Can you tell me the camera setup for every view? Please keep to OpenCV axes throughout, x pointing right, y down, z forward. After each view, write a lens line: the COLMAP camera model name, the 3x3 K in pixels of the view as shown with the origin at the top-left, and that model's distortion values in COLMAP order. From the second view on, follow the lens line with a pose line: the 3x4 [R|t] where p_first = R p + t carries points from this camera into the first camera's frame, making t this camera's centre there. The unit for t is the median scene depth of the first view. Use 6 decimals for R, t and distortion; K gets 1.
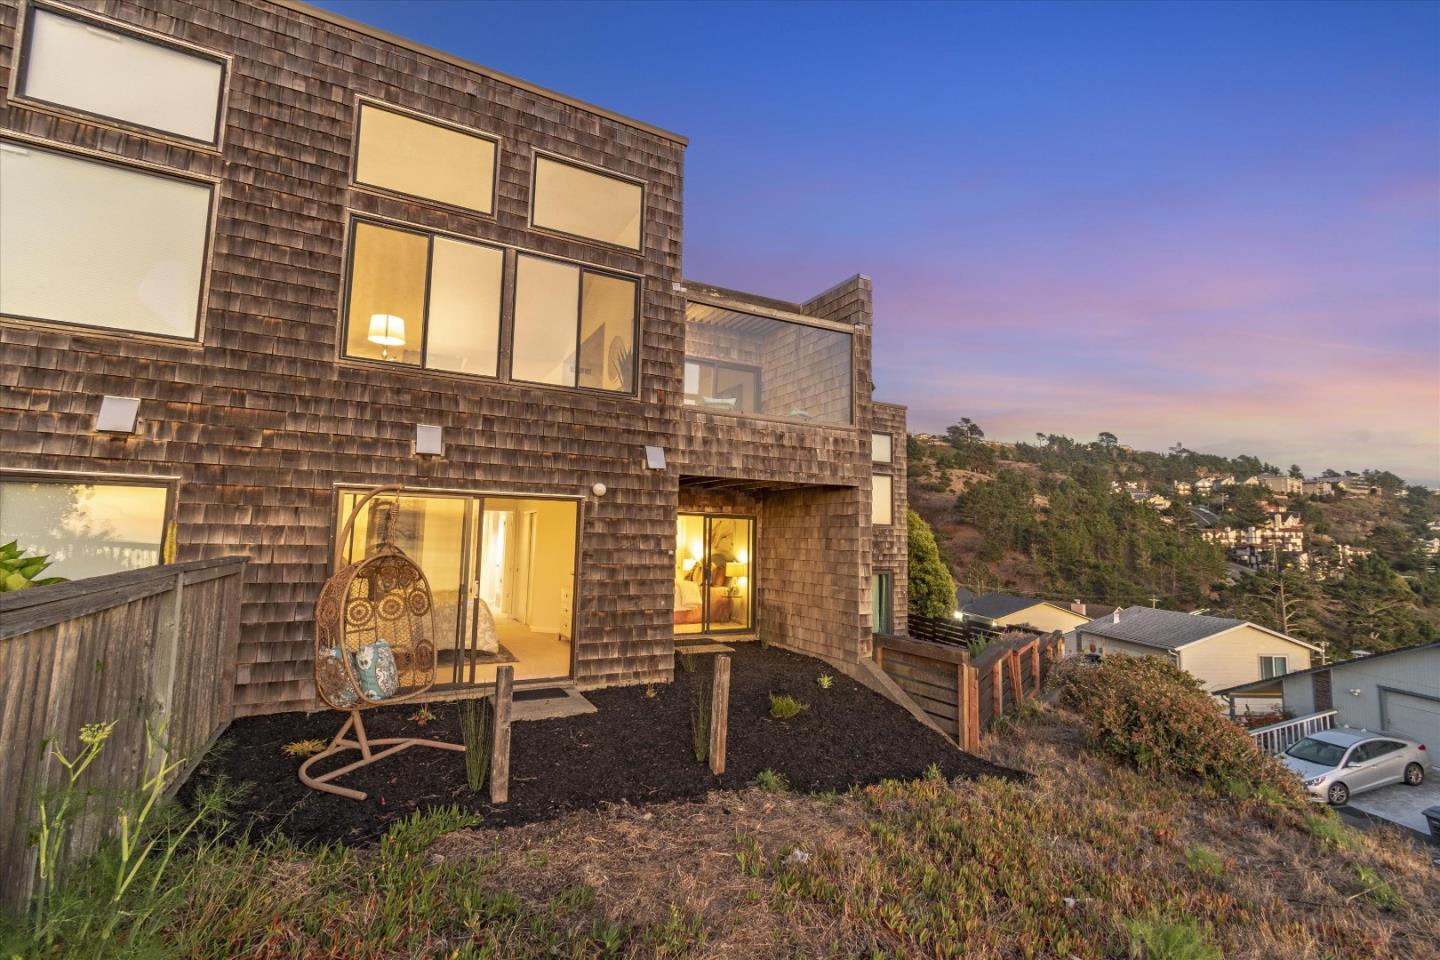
lens RADIAL K [[634.8, 0, 722.2], [0, 634.8, 475.1], [0, 0, 1]] dist [-0.000055, -0.000676]
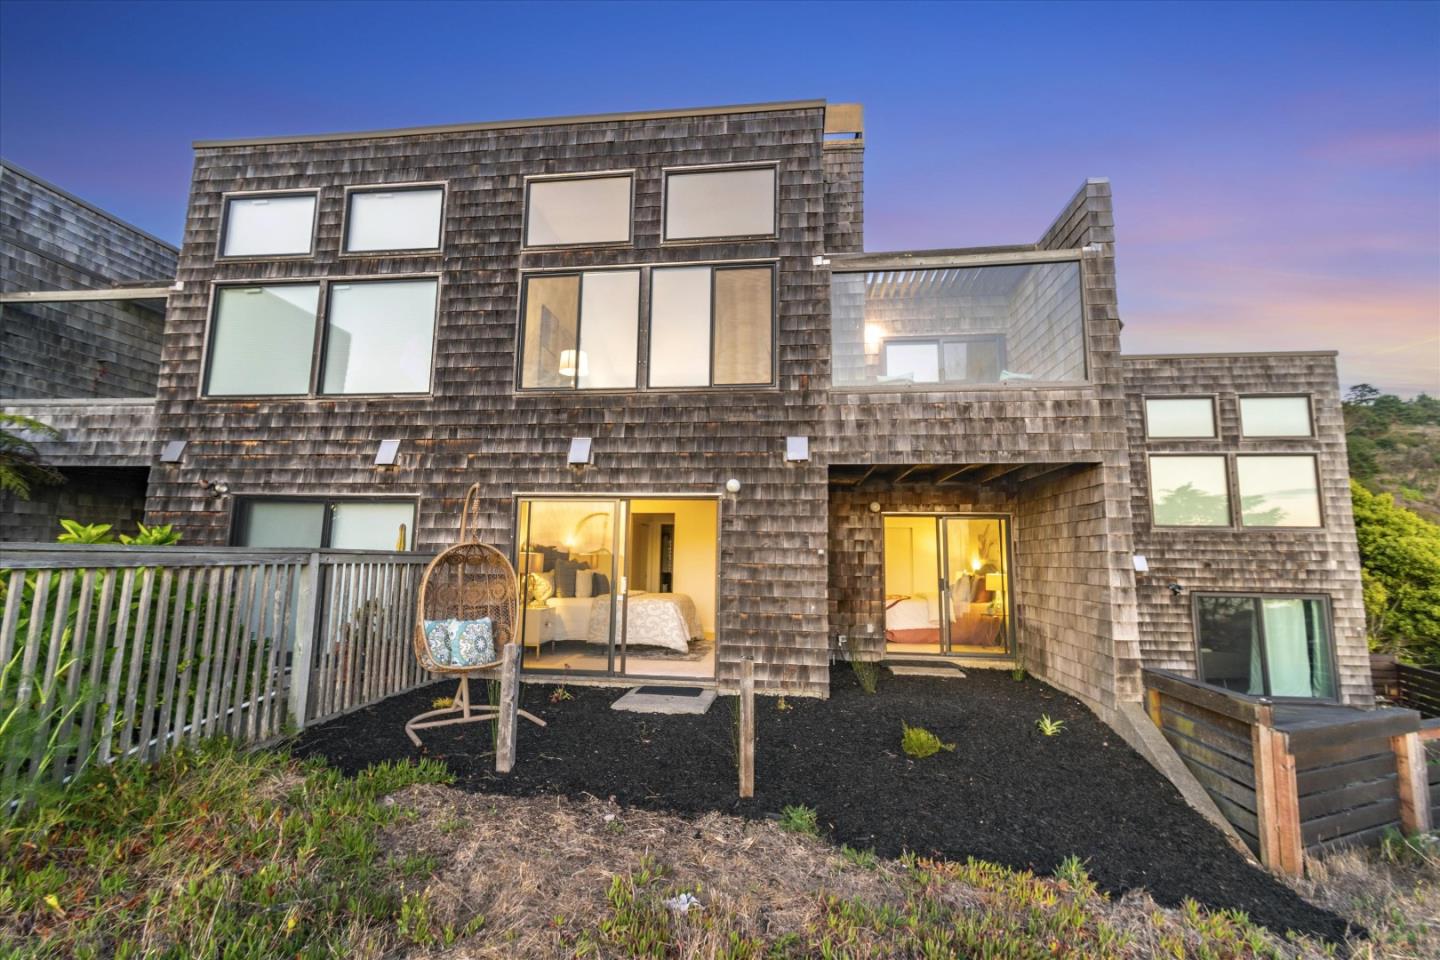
lens RADIAL K [[635.7, 0, 721.7], [0, 635.7, 475.4], [0, 0, 1]] dist [0.001195, 0.000445]
pose [[0.816751, -0.081498, -0.571206, 0.345216], [0.059581, 0.996595, -0.056998, 0.060490], [0.573906, 0.012520, 0.818825, 0.193806]]
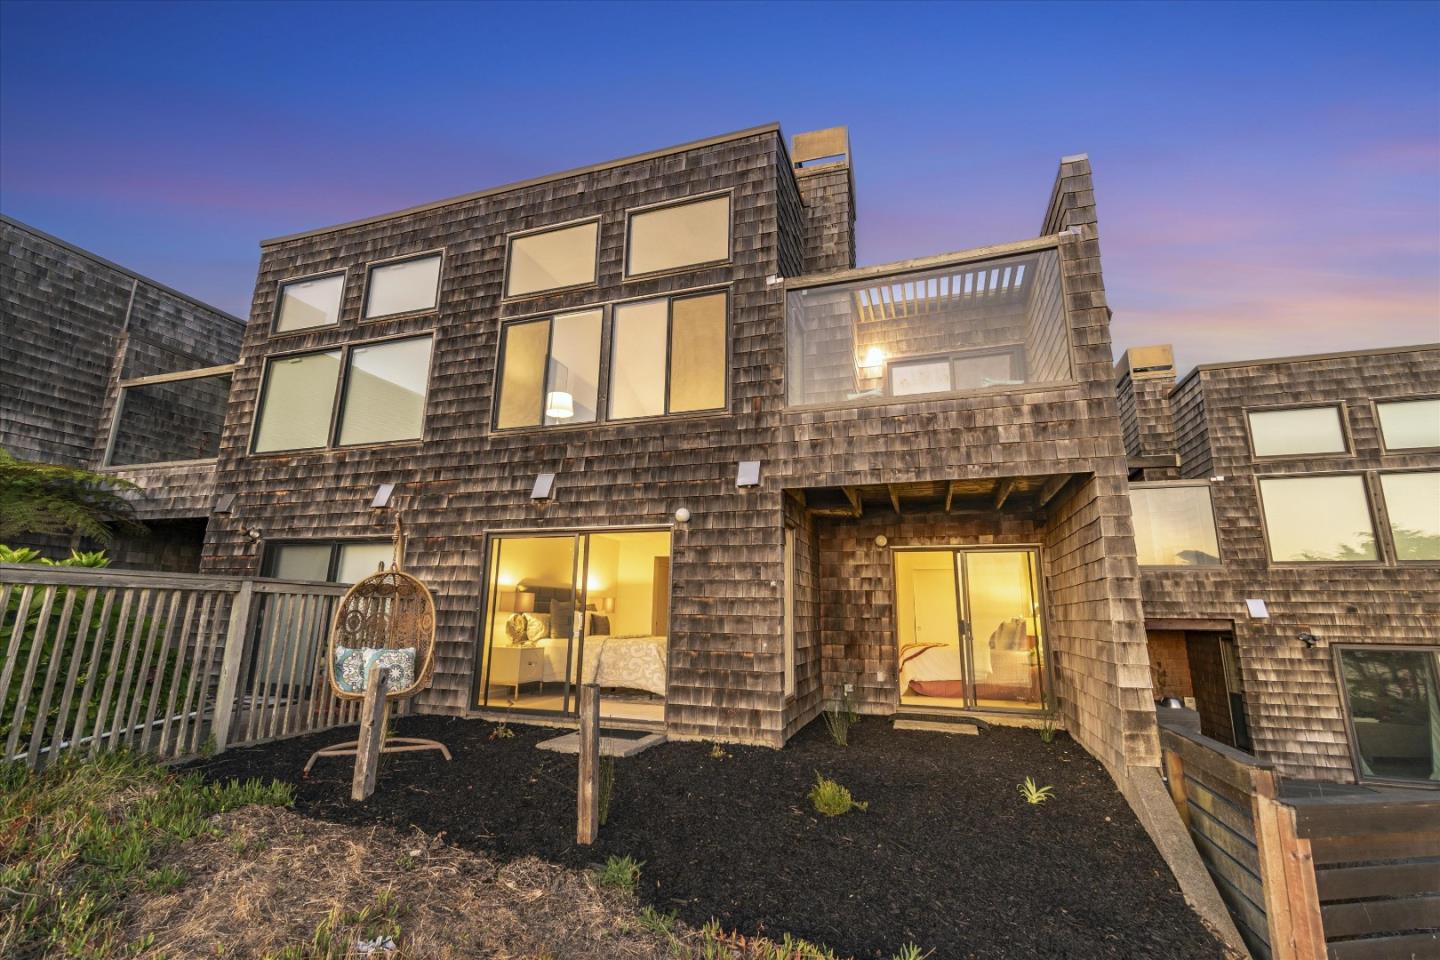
lens RADIAL K [[634.8, 0, 722.2], [0, 634.8, 475.1], [0, 0, 1]] dist [-0.000055, -0.000676]
pose [[0.683265, -0.167170, -0.710777, 0.510579], [0.072094, 0.984128, -0.162157, 0.118740], [0.726603, 0.059553, 0.684472, 0.401694]]
